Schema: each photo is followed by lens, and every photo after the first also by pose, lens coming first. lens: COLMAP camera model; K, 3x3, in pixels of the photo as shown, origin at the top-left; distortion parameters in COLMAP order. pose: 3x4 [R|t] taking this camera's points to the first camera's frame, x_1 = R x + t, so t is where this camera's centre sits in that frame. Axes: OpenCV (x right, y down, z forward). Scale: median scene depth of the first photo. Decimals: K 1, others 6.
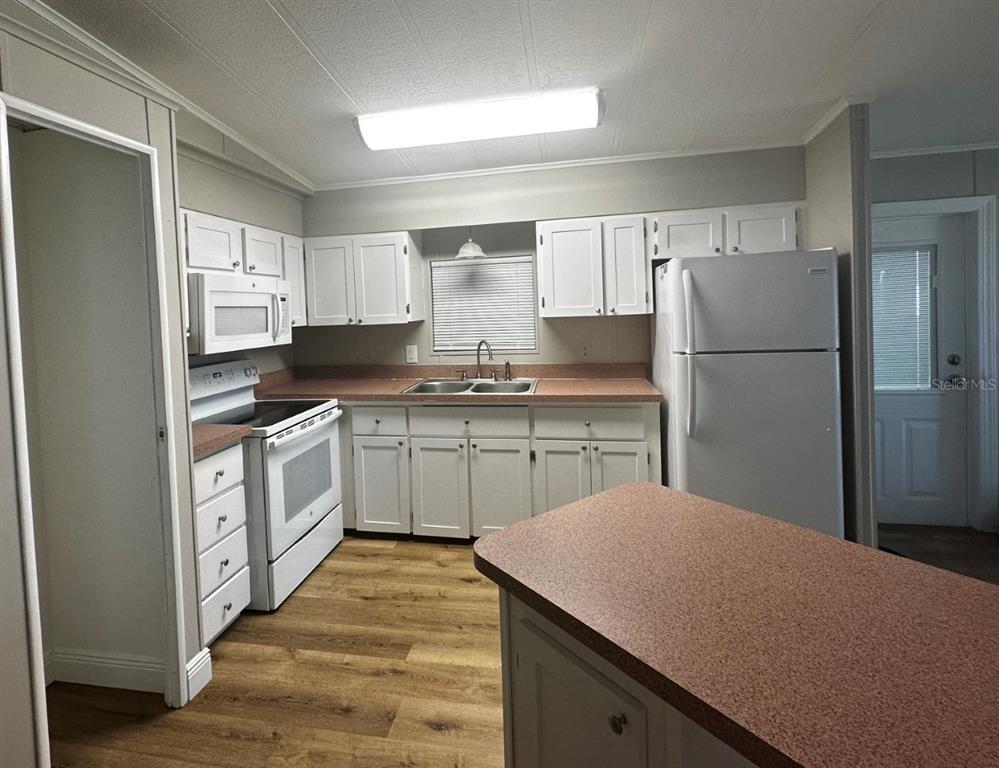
lens RADIAL K [[481.2, 0, 487.9], [0, 481.2, 314.5], [0, 0, 1]] dist [0.003226, 0.001519]
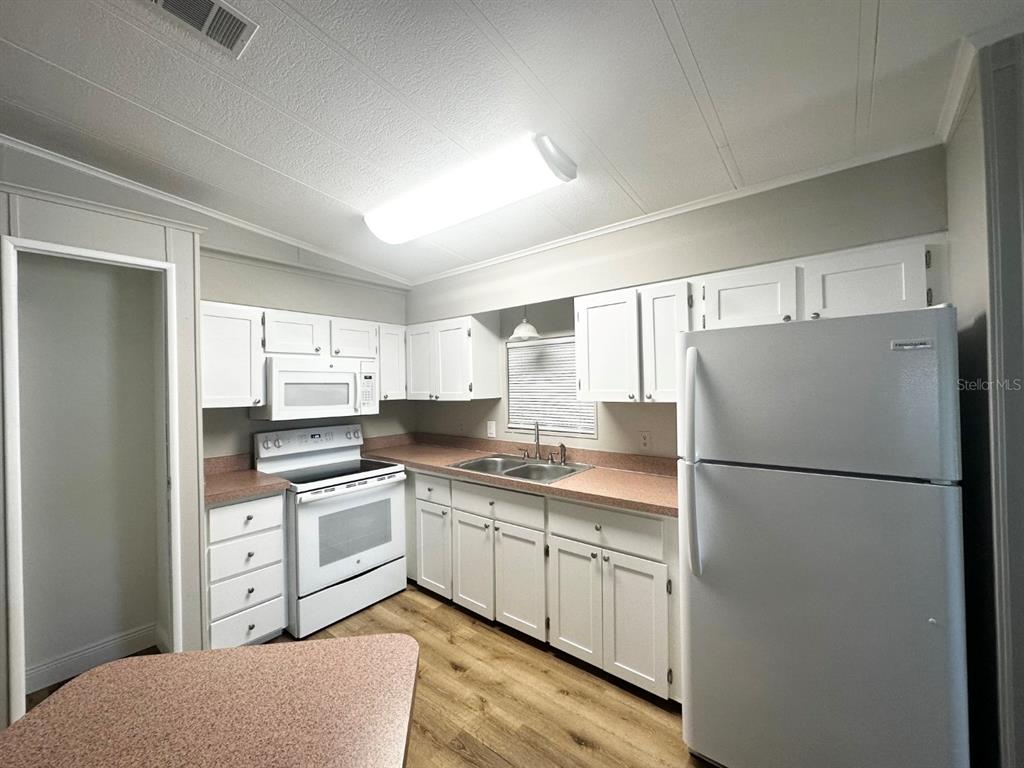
lens RADIAL K [[407.1, 0, 521.1], [0, 407.1, 379.2], [0, 0, 1]] dist [0.000465, 0.000667]
pose [[0.888239, 0.017089, -0.459064, 0.392202], [-0.025824, 0.999585, -0.012757, -0.024352], [0.458655, 0.023186, 0.888312, 0.270219]]
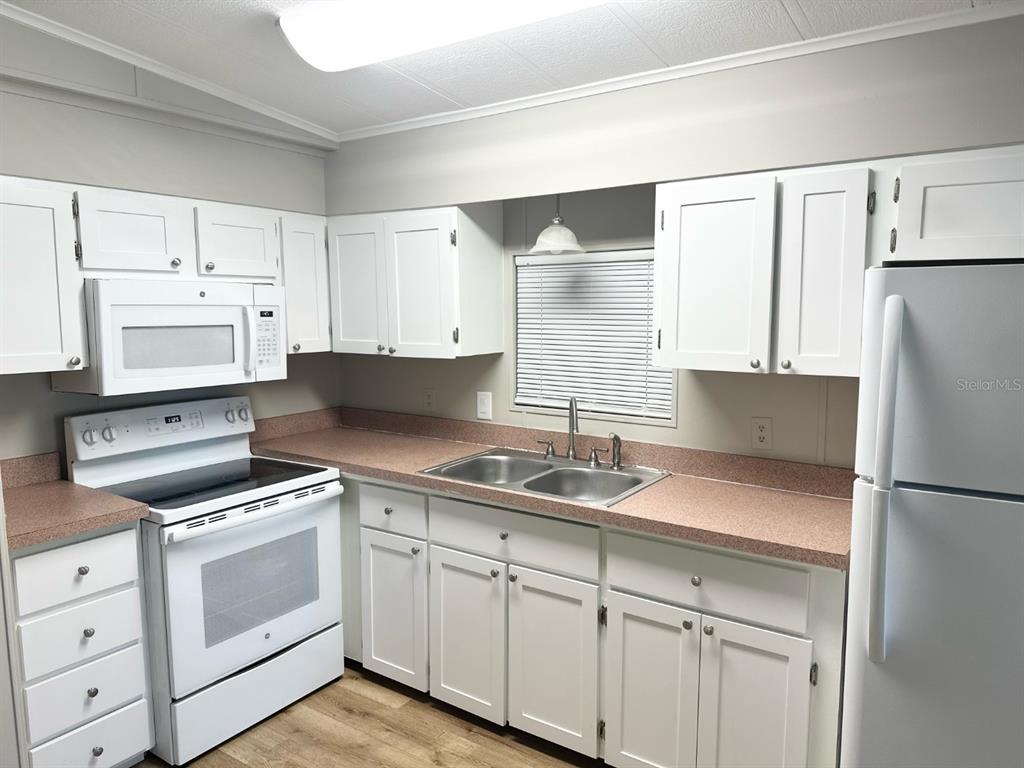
lens RADIAL K [[718.5, 0, 528.5], [0, 718.5, 380.3], [0, 0, 1]] dist [0.066308, -0.063024]
pose [[0.919625, 0.078165, -0.384941, 0.307831], [-0.041640, 0.993878, 0.102336, -0.058799], [0.390583, -0.078082, 0.917250, 0.214221]]
